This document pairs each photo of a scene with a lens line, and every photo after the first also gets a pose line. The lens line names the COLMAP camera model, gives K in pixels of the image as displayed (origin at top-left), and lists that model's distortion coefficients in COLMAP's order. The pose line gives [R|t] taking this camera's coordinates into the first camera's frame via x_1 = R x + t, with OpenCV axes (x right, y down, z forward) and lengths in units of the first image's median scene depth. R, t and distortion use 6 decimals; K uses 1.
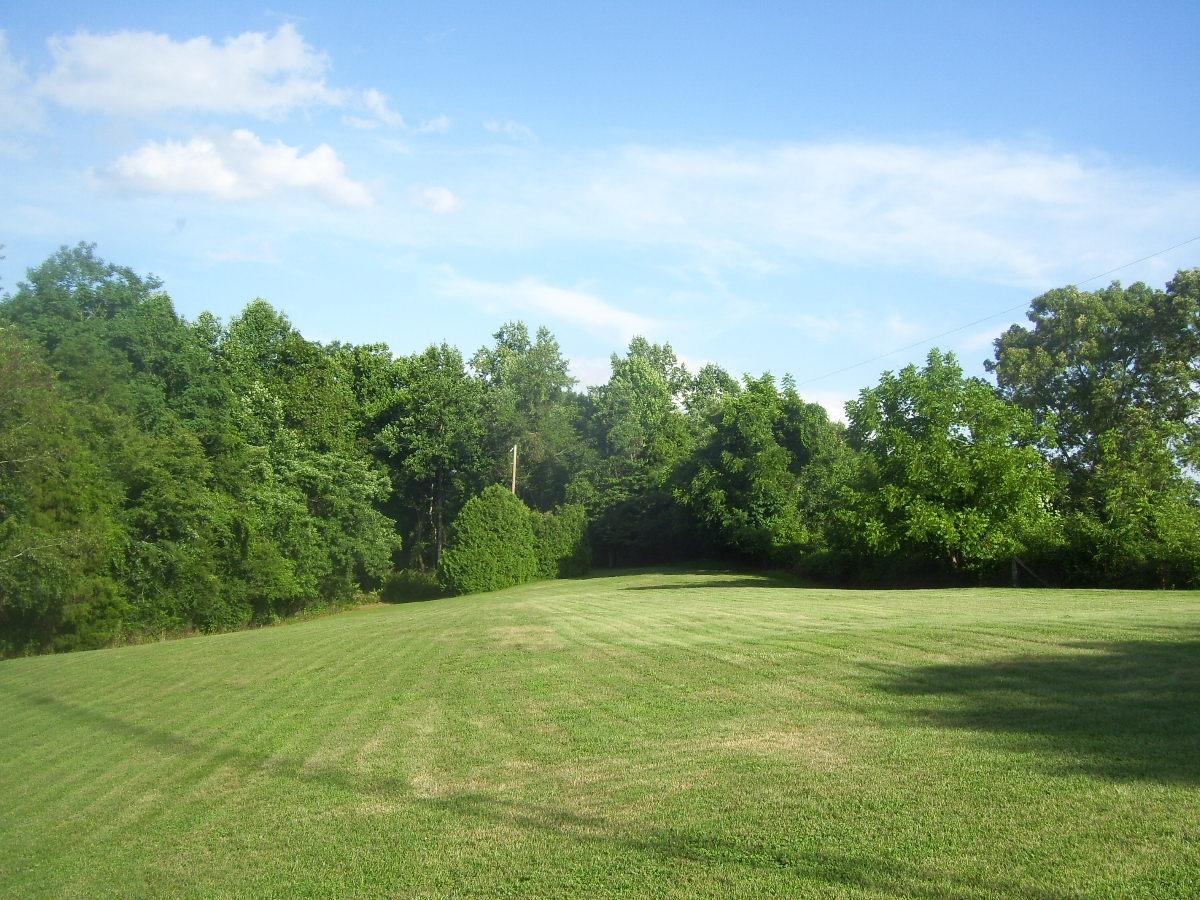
lens RADIAL K [[1265.9, 0, 598.2], [0, 1265.9, 450.5], [0, 0, 1]] dist [-0.174052, 0.000000]
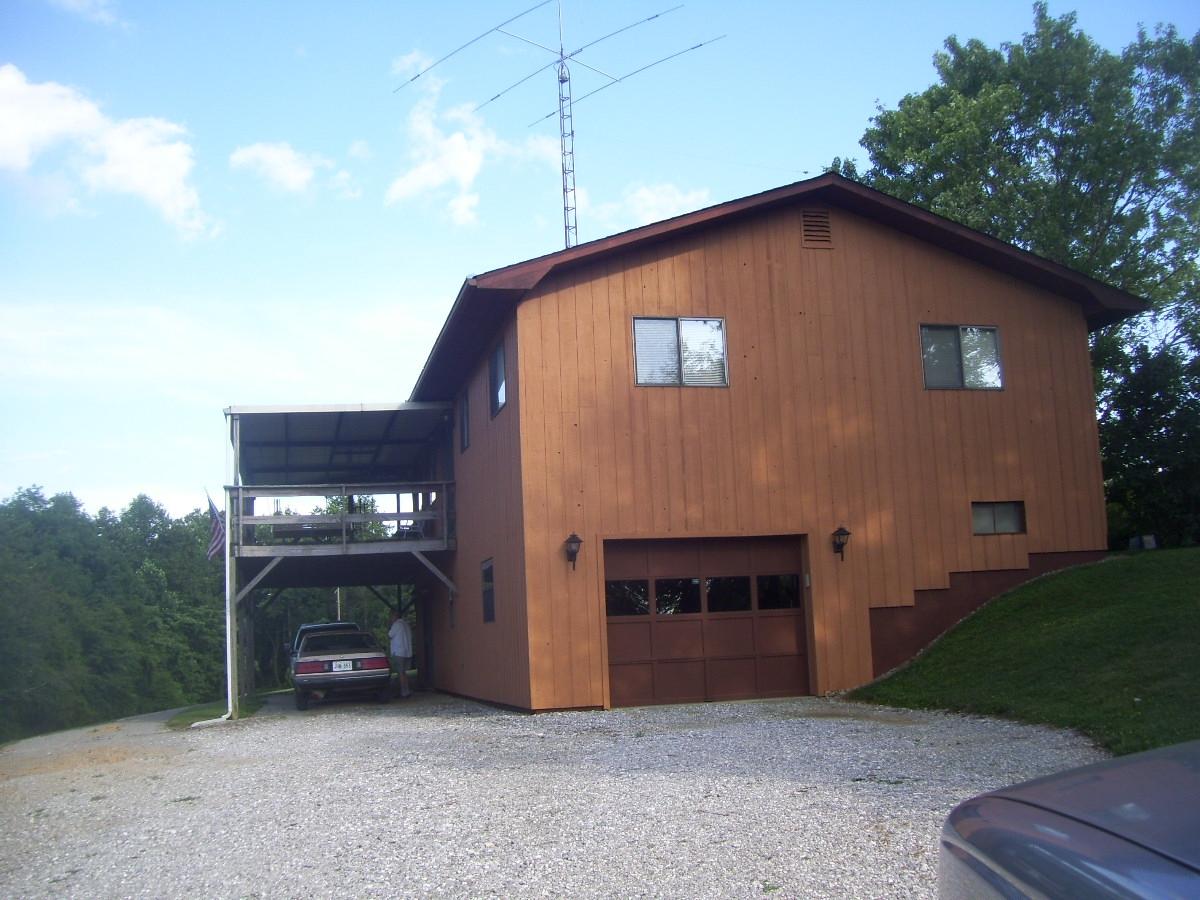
lens RADIAL K [[1265.9, 0, 601.4], [0, 1265.9, 450.0], [0, 0, 1]] dist [-0.174052, 0.000000]
pose [[0.991125, -0.072713, 0.111284, 0.097955], [0.081933, 0.993369, -0.080649, -0.025604], [-0.104682, 0.089051, 0.990511, -0.485730]]
